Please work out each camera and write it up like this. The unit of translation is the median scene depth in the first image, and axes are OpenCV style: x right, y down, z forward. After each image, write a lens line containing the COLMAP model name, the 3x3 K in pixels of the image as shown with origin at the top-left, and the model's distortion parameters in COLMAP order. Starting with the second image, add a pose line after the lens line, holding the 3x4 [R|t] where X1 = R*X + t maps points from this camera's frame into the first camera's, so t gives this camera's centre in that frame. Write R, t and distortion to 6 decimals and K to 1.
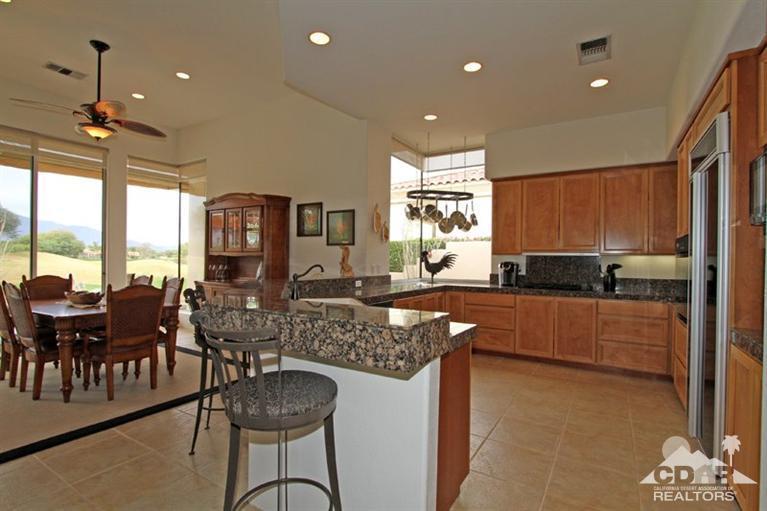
lens RADIAL K [[372.7, 0, 388.2], [0, 372.7, 259.5], [0, 0, 1]] dist [-0.015197, 0.000620]
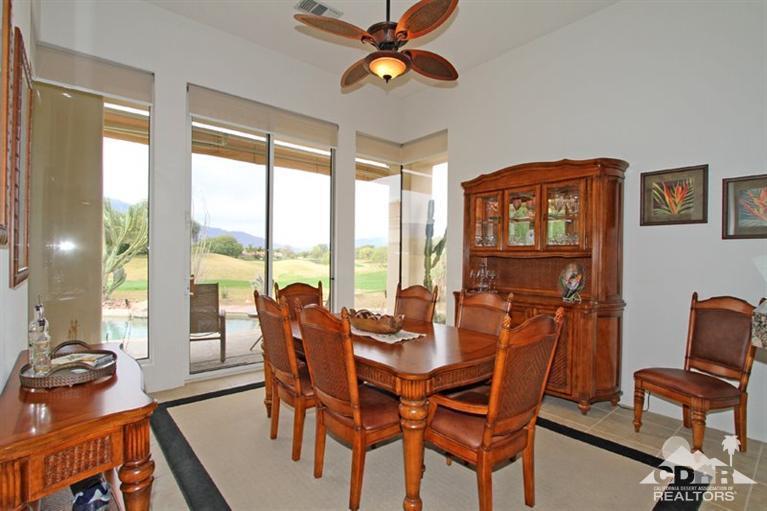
lens RADIAL K [[372.7, 0, 382.6], [0, 372.7, 257.5], [0, 0, 1]] dist [-0.015197, 0.000620]
pose [[0.950023, 0.000160, -0.312179, -0.435555], [-0.002253, 0.999977, -0.006344, -0.004344], [0.312171, 0.006731, 0.950002, 0.275586]]
